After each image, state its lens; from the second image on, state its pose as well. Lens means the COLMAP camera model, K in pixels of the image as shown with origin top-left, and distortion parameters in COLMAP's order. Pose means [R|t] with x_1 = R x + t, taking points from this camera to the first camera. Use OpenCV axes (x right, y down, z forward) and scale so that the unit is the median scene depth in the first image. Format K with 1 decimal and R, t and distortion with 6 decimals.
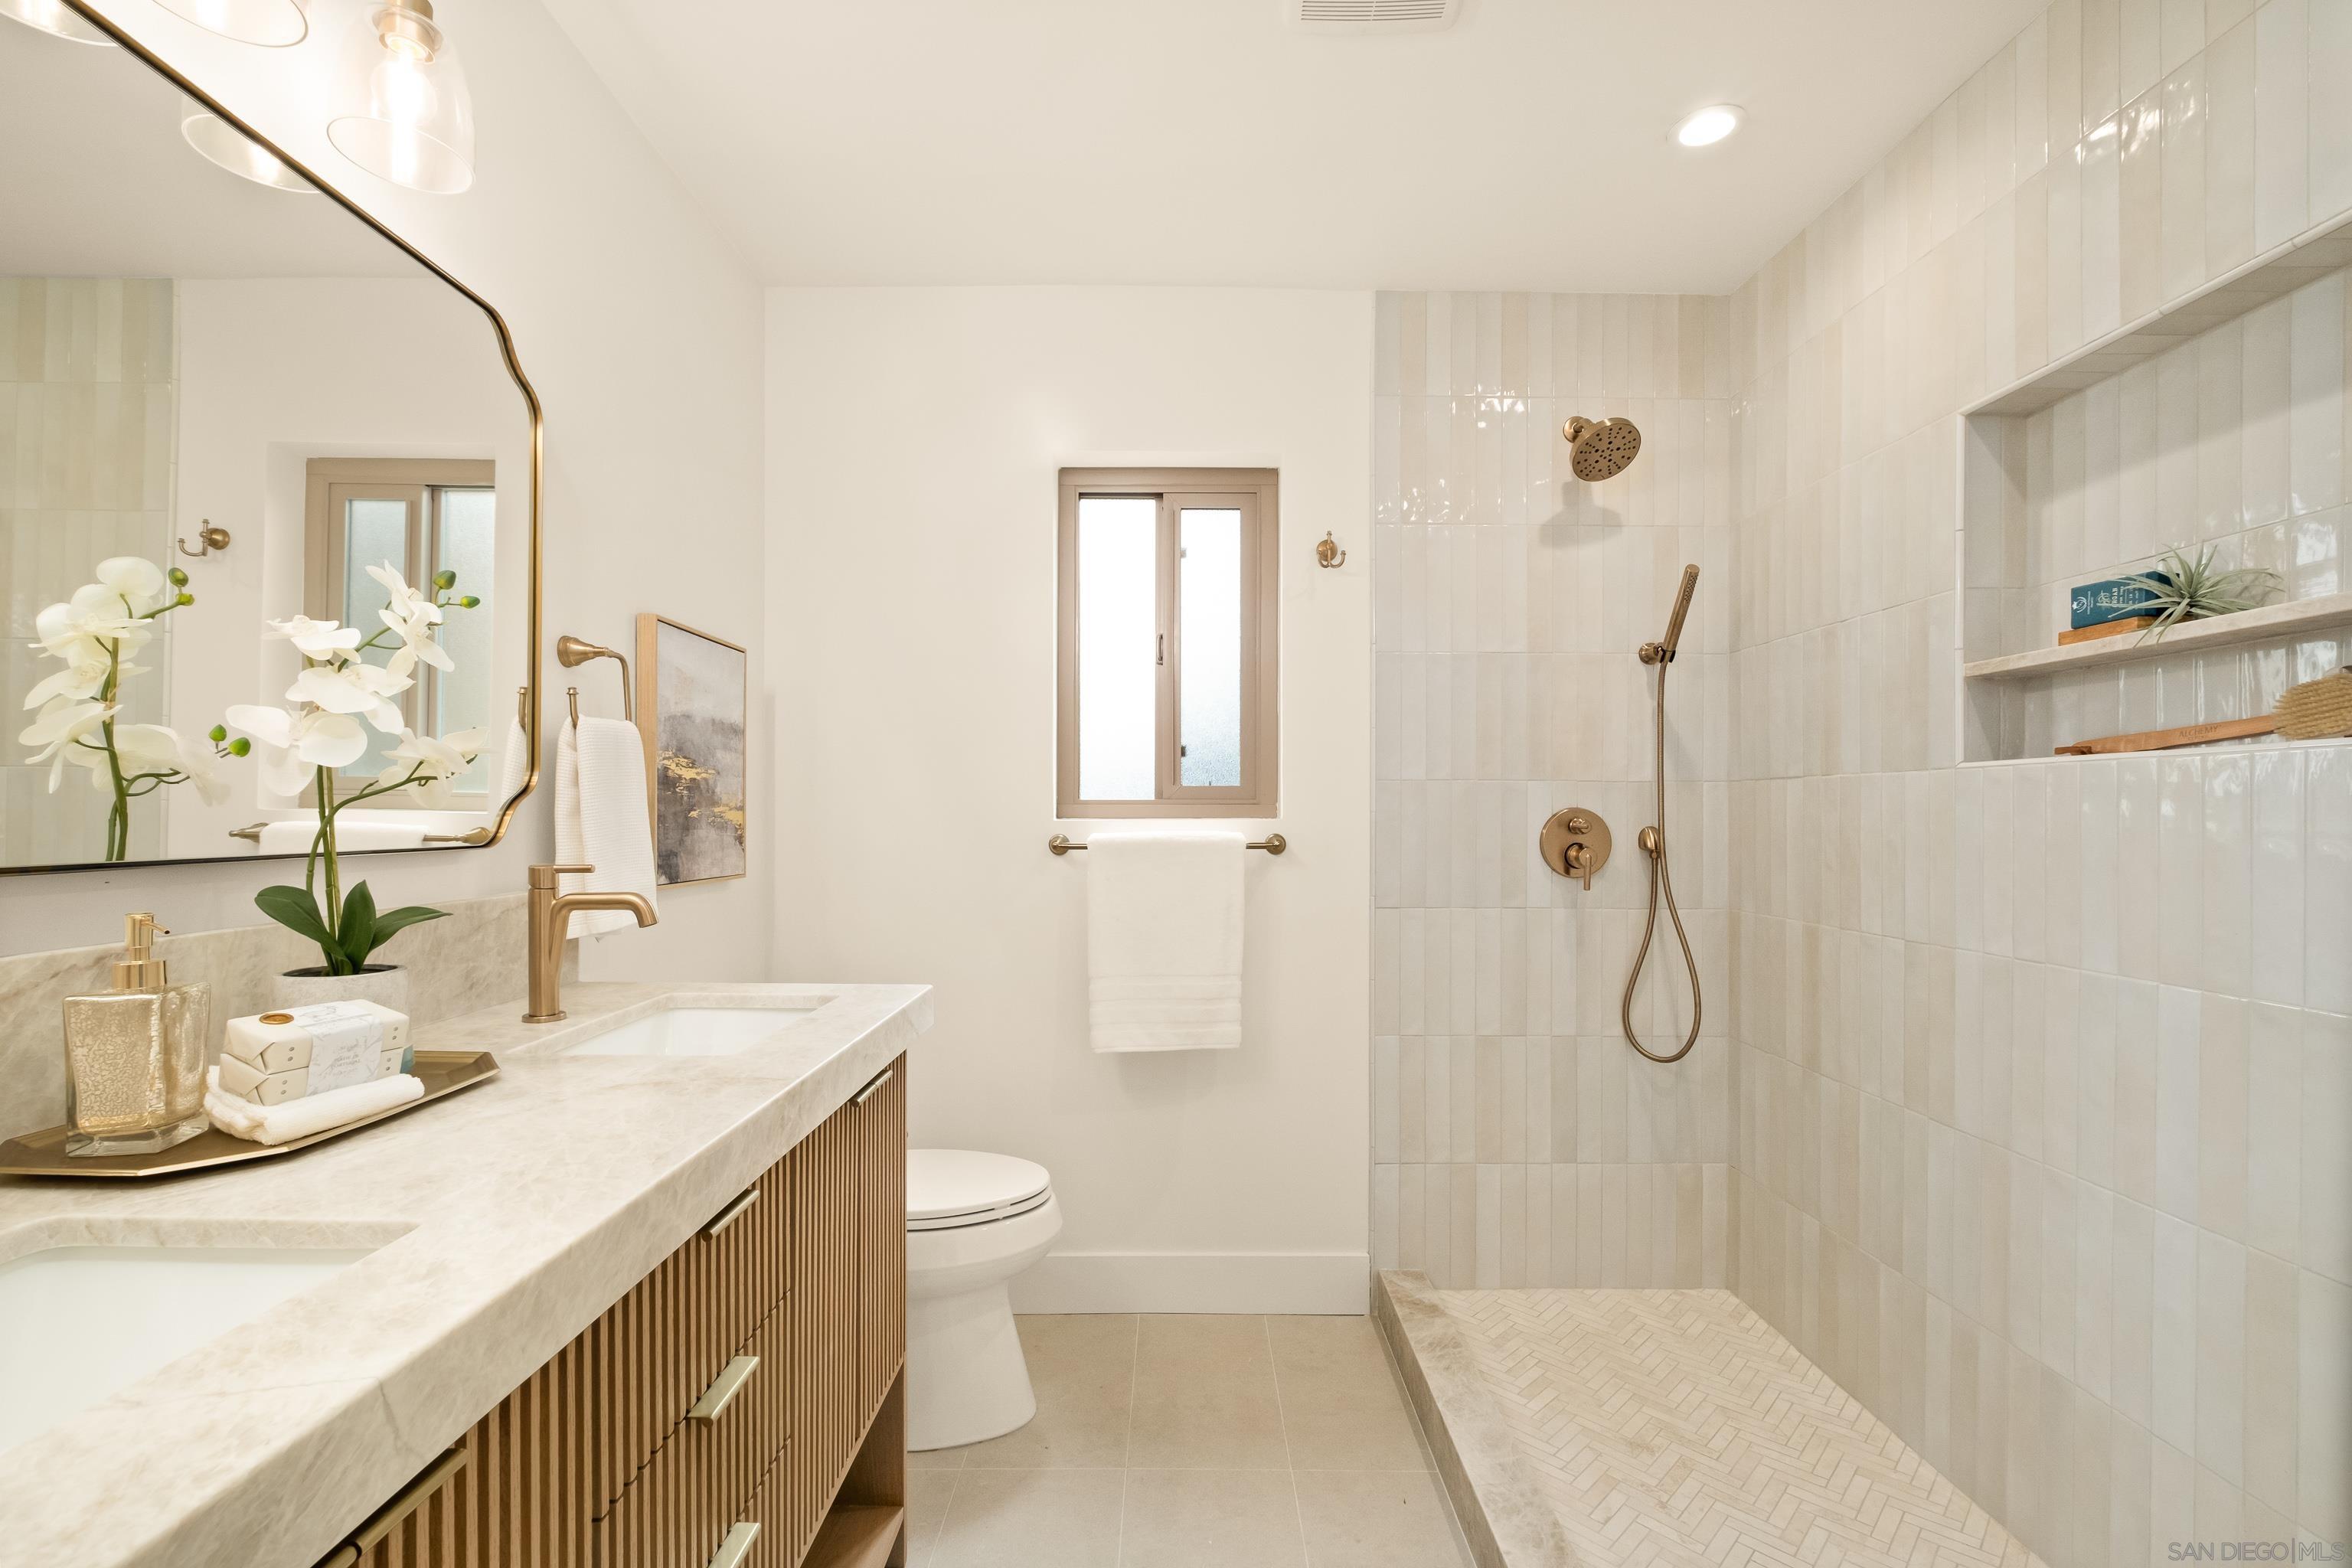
lens RADIAL K [[1035.2, 0, 1227.3], [0, 1035.2, 820.5], [0, 0, 1]] dist [-0.000174, 0.000474]
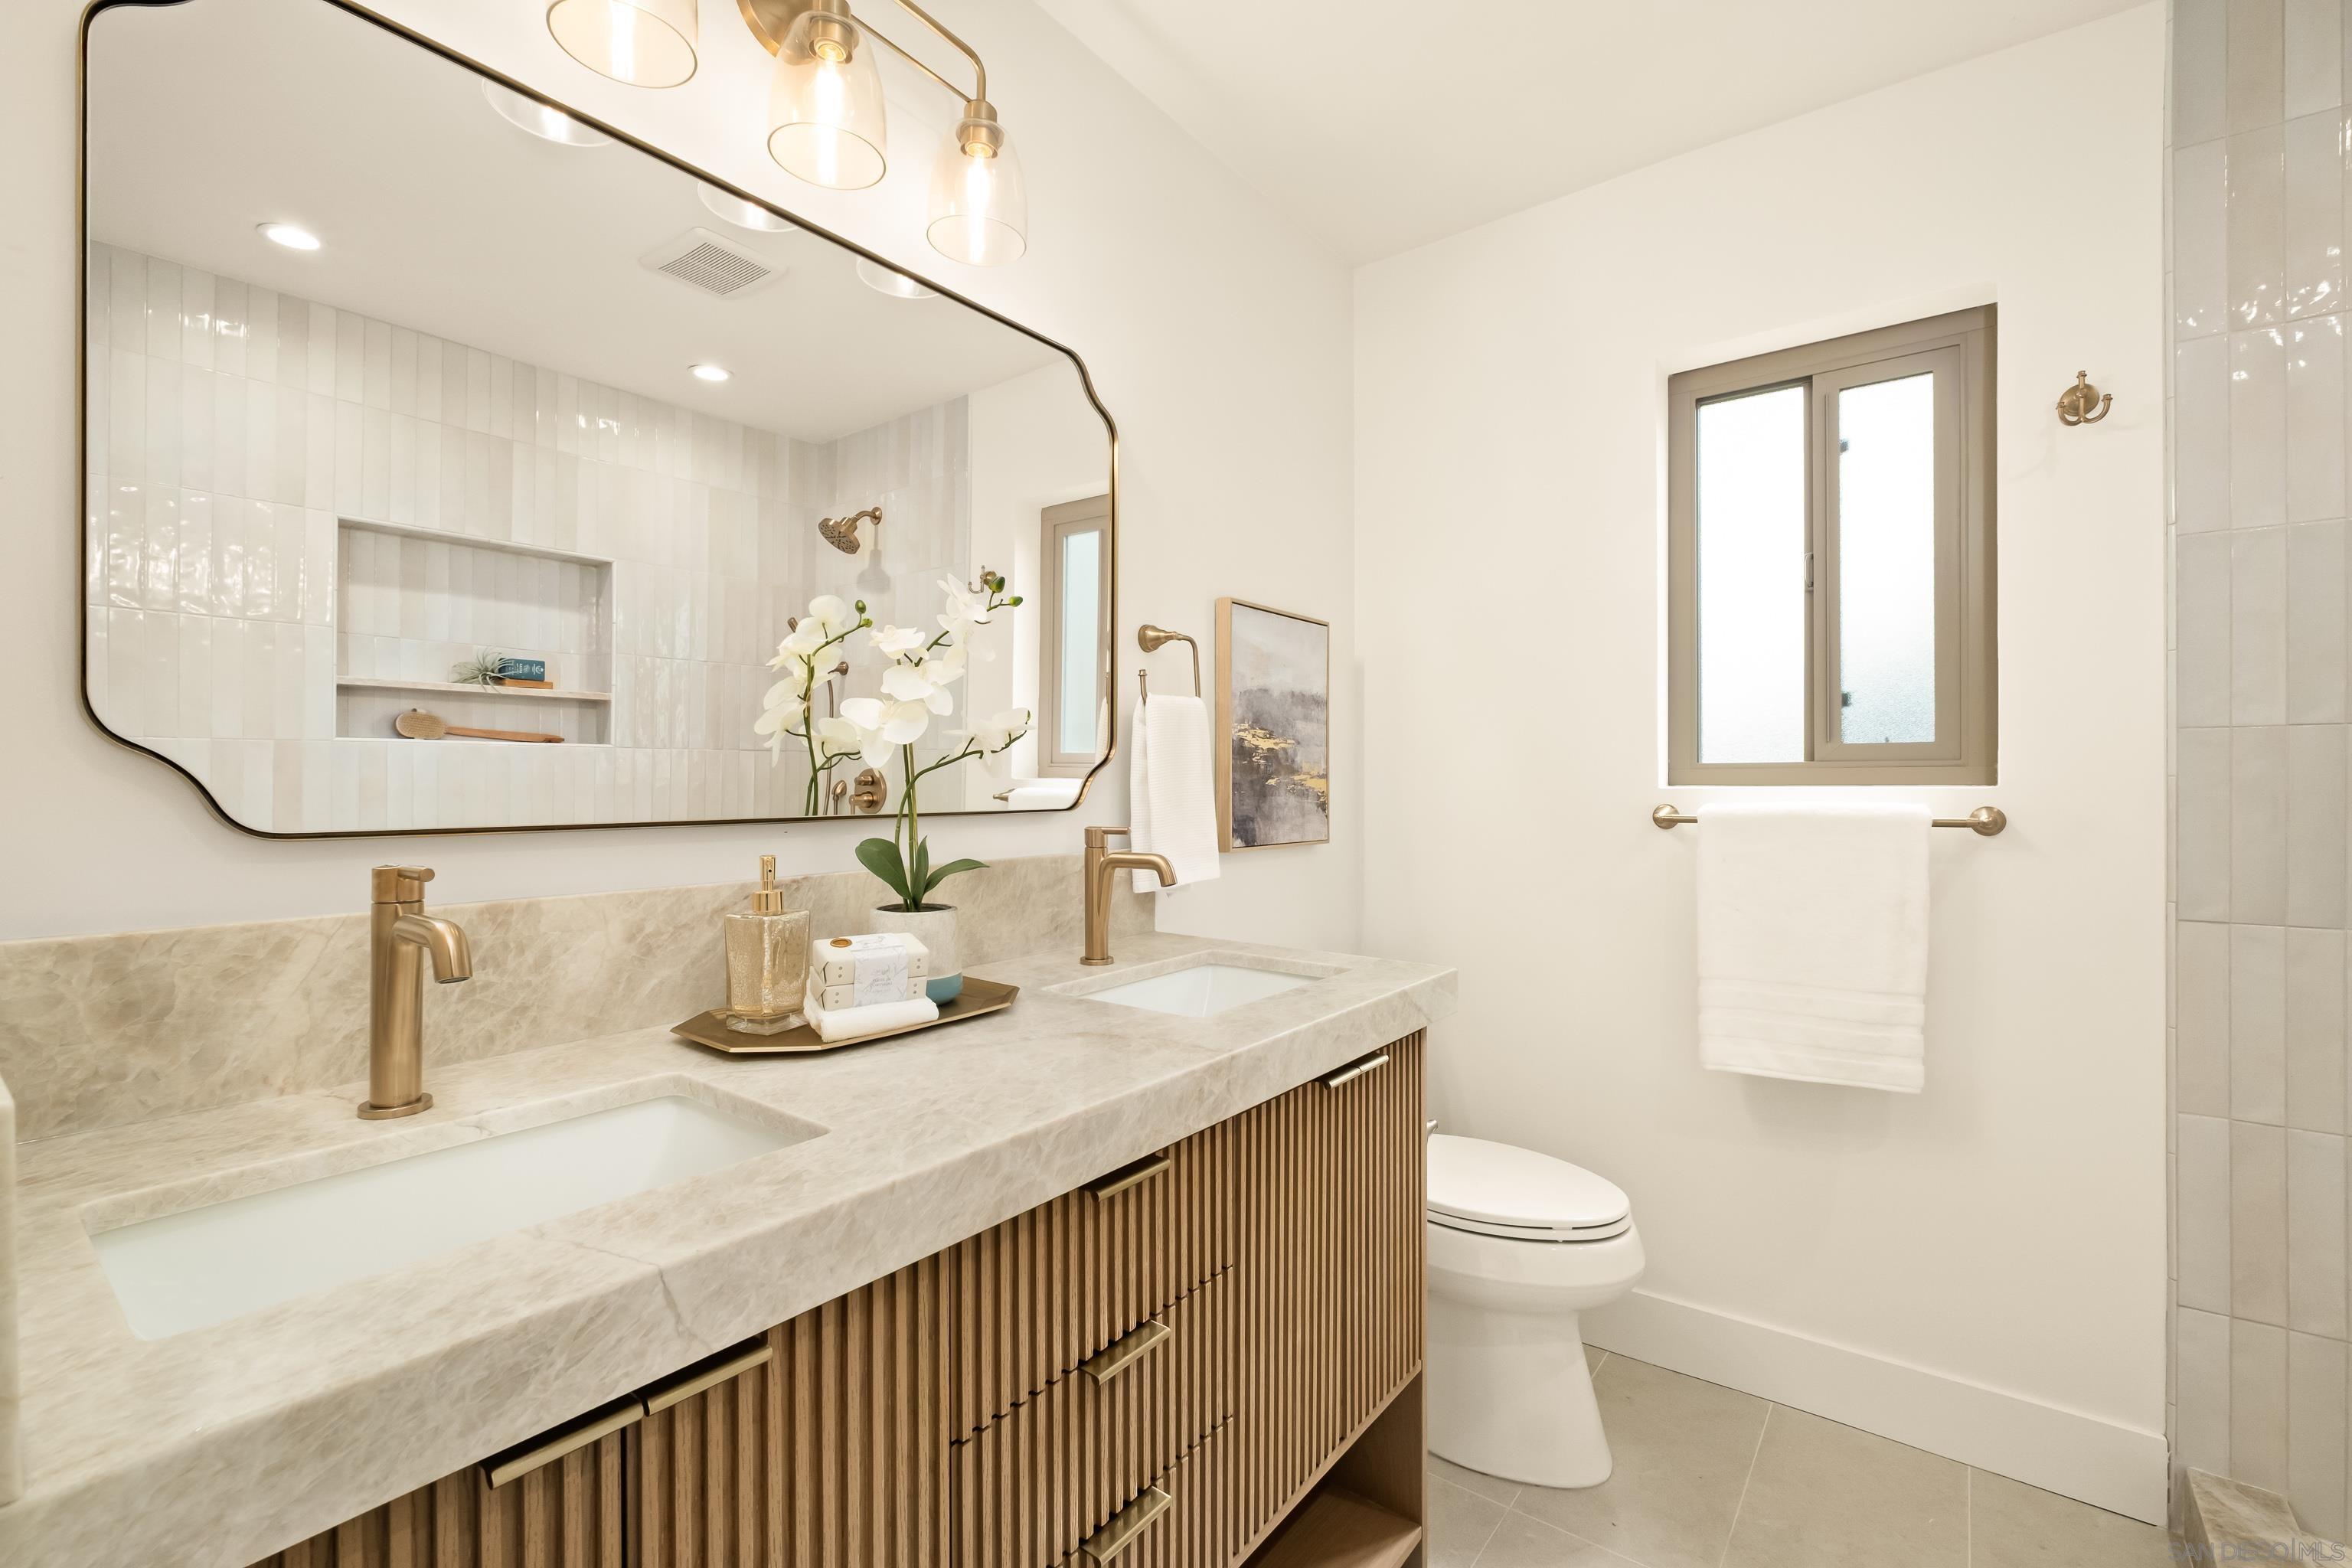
lens RADIAL K [[1049.5, 0, 1176.0], [0, 1049.5, 784.0], [0, 0, 1]] dist [-0.003215, 0.000258]
pose [[0.781220, -0.001932, -0.624253, 0.112838], [-0.000863, 0.999991, -0.004175, 0.000680], [0.624255, 0.003800, 0.781211, 0.136169]]
